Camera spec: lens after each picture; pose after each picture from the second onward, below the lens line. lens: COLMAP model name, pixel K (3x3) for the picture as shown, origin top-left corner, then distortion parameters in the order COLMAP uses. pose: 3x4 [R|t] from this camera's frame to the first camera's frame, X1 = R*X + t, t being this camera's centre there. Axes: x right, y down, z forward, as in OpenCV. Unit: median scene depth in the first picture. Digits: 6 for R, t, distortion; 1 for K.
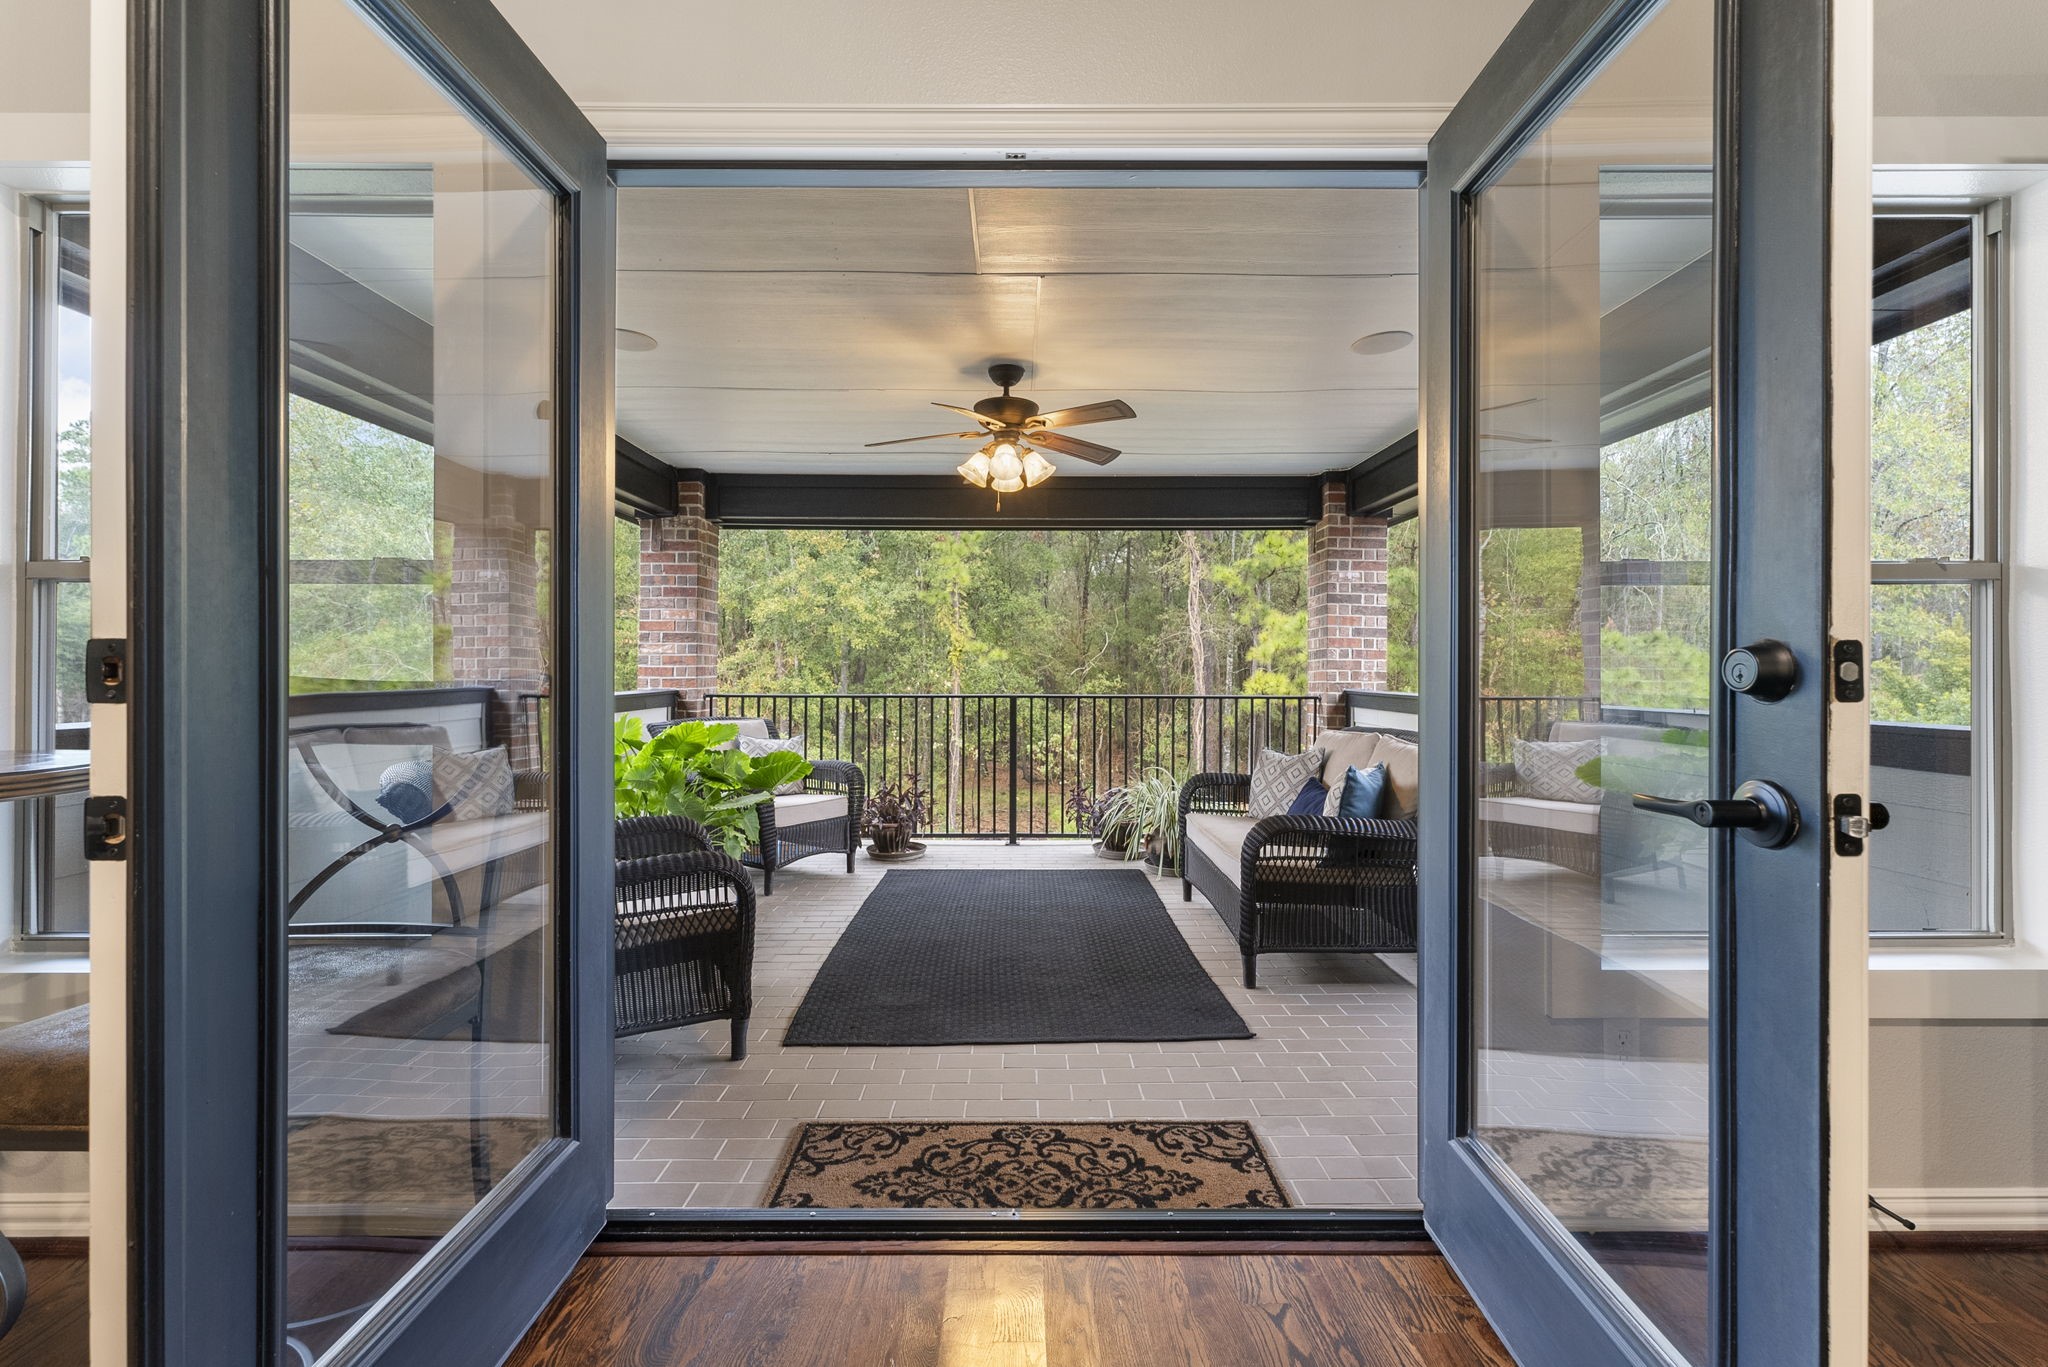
lens RADIAL K [[833.5, 0, 1021.4], [0, 833.5, 668.3], [0, 0, 1]] dist [0.001951, -0.000342]
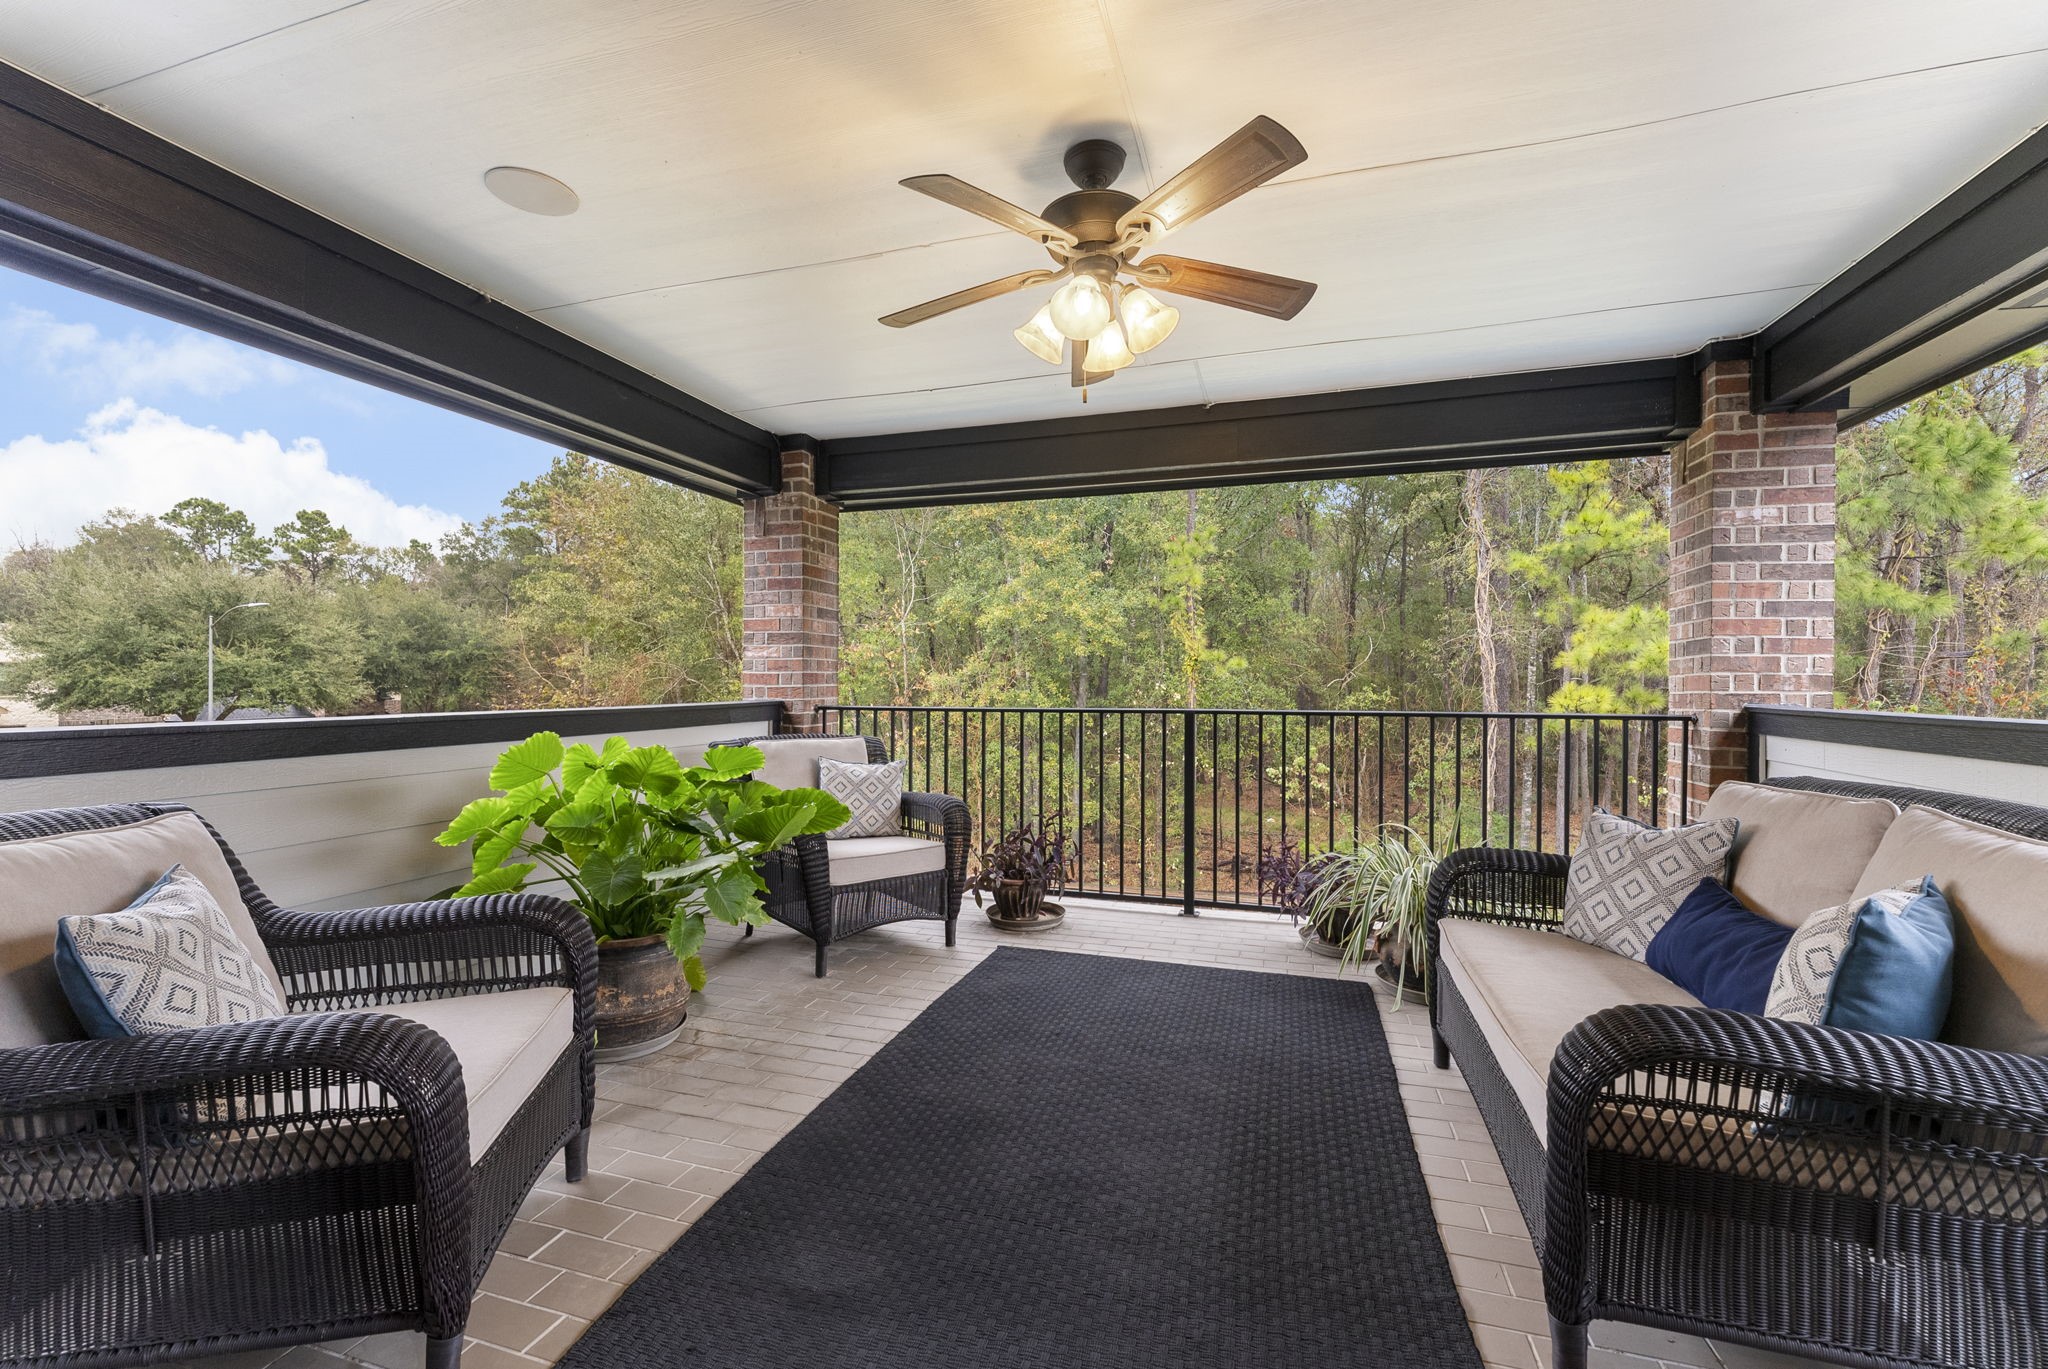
lens RADIAL K [[833.5, 0, 1021.8], [0, 833.5, 688.5], [0, 0, 1]] dist [0.001951, -0.000342]
pose [[0.954180, 0.000835, -0.299233, 0.069824], [0.001816, 0.999962, 0.008581, 0.007129], [0.299228, -0.008731, 0.954142, 0.267943]]
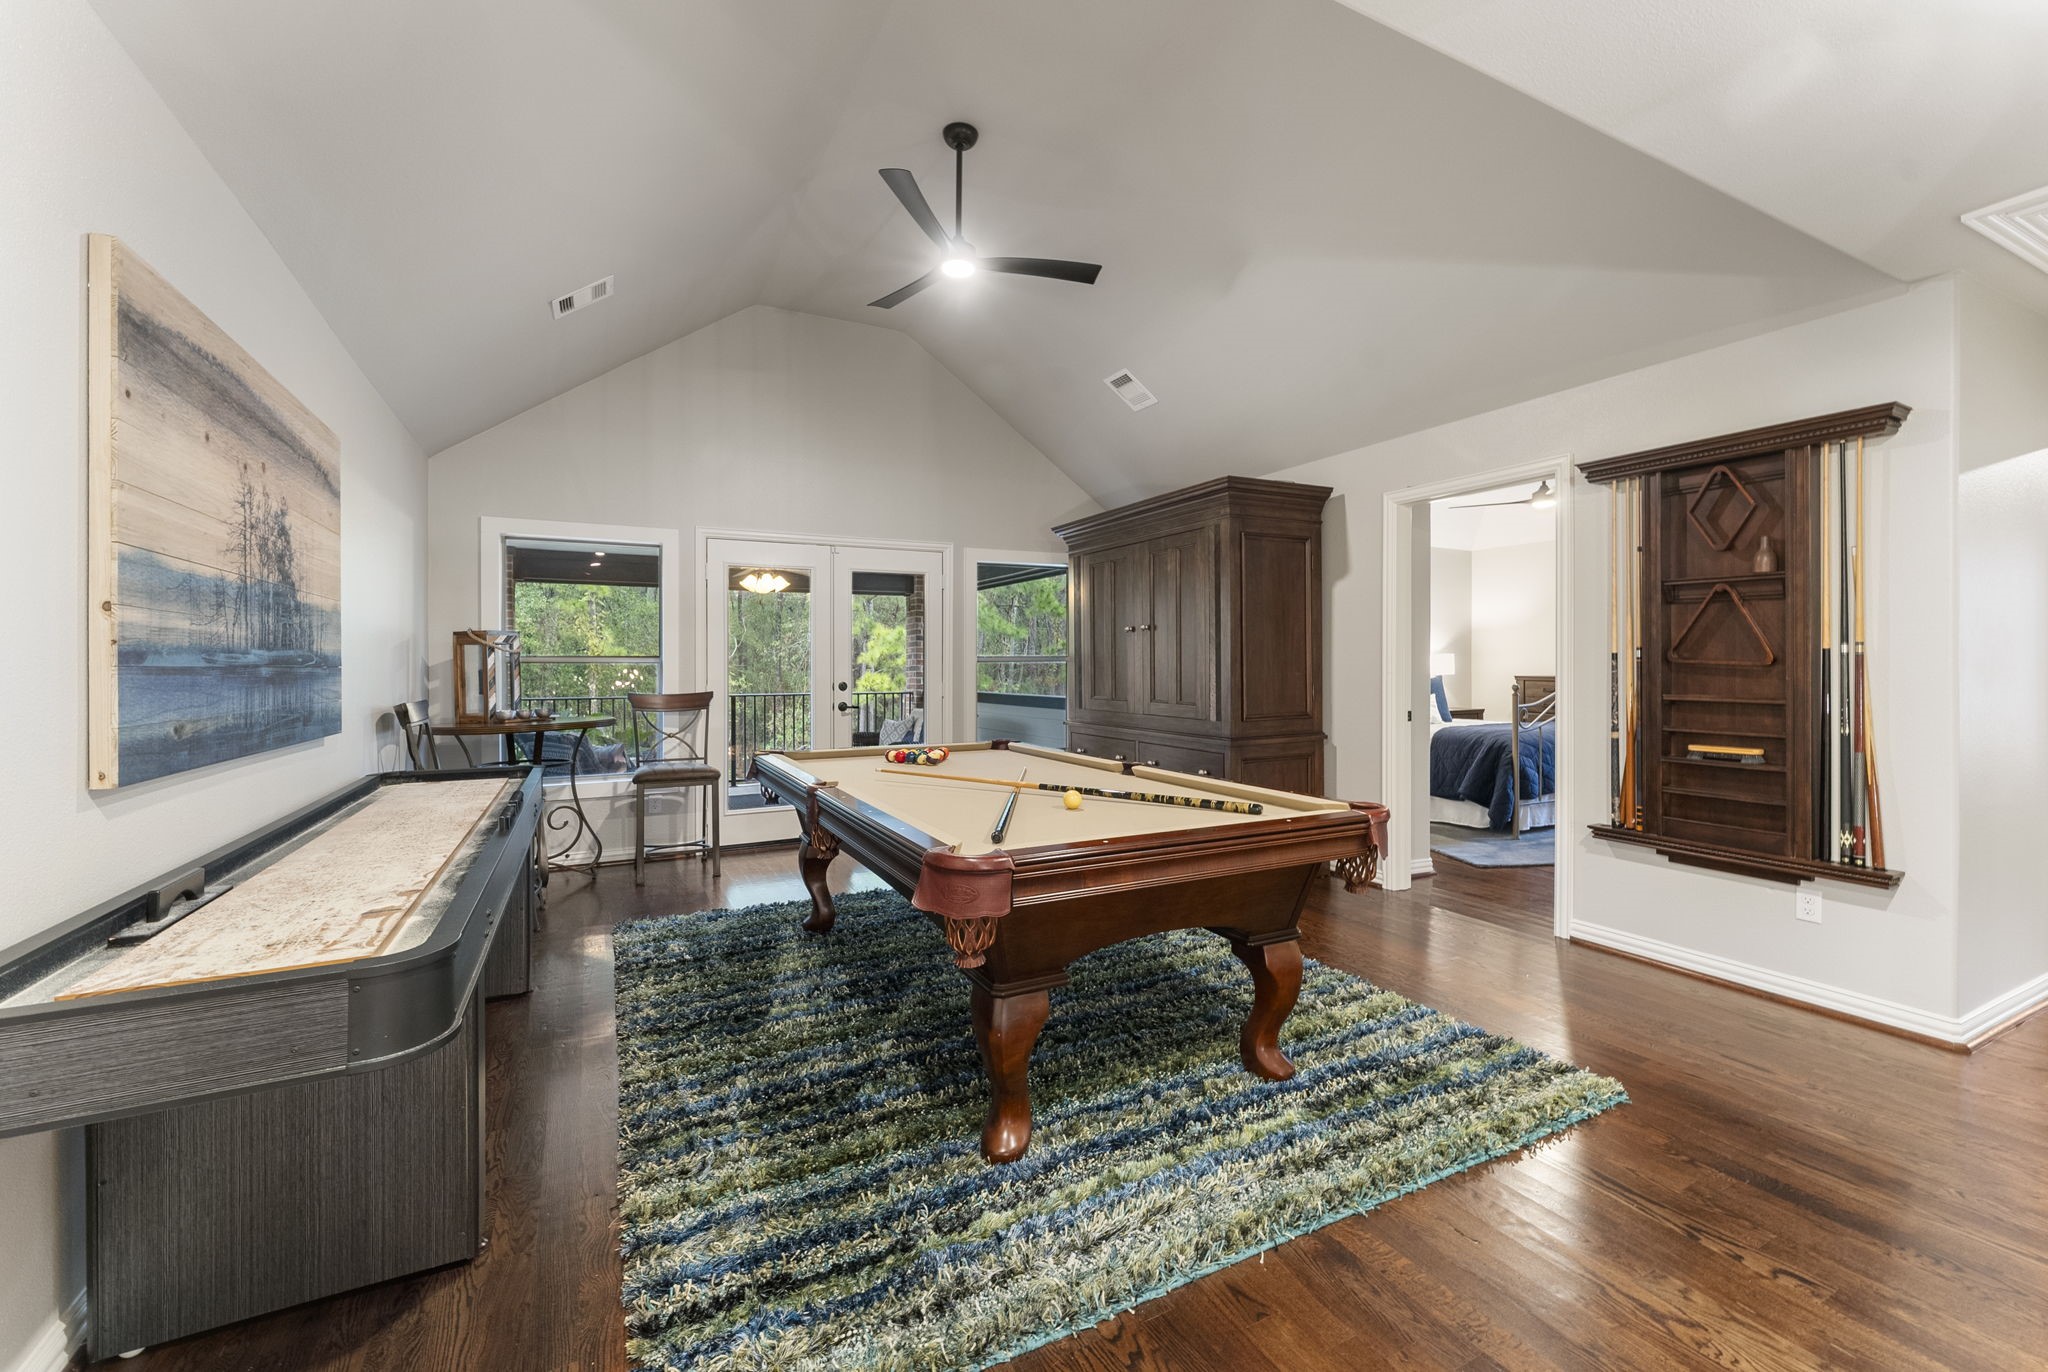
lens RADIAL K [[833.5, 0, 1031.6], [0, 833.5, 673.6], [0, 0, 1]] dist [0.001951, -0.000342]
pose [[0.893808, -0.009954, 0.448340, -0.230054], [0.008424, 0.999950, 0.005406, 0.004672], [-0.448372, -0.001055, 0.893847, -0.920252]]
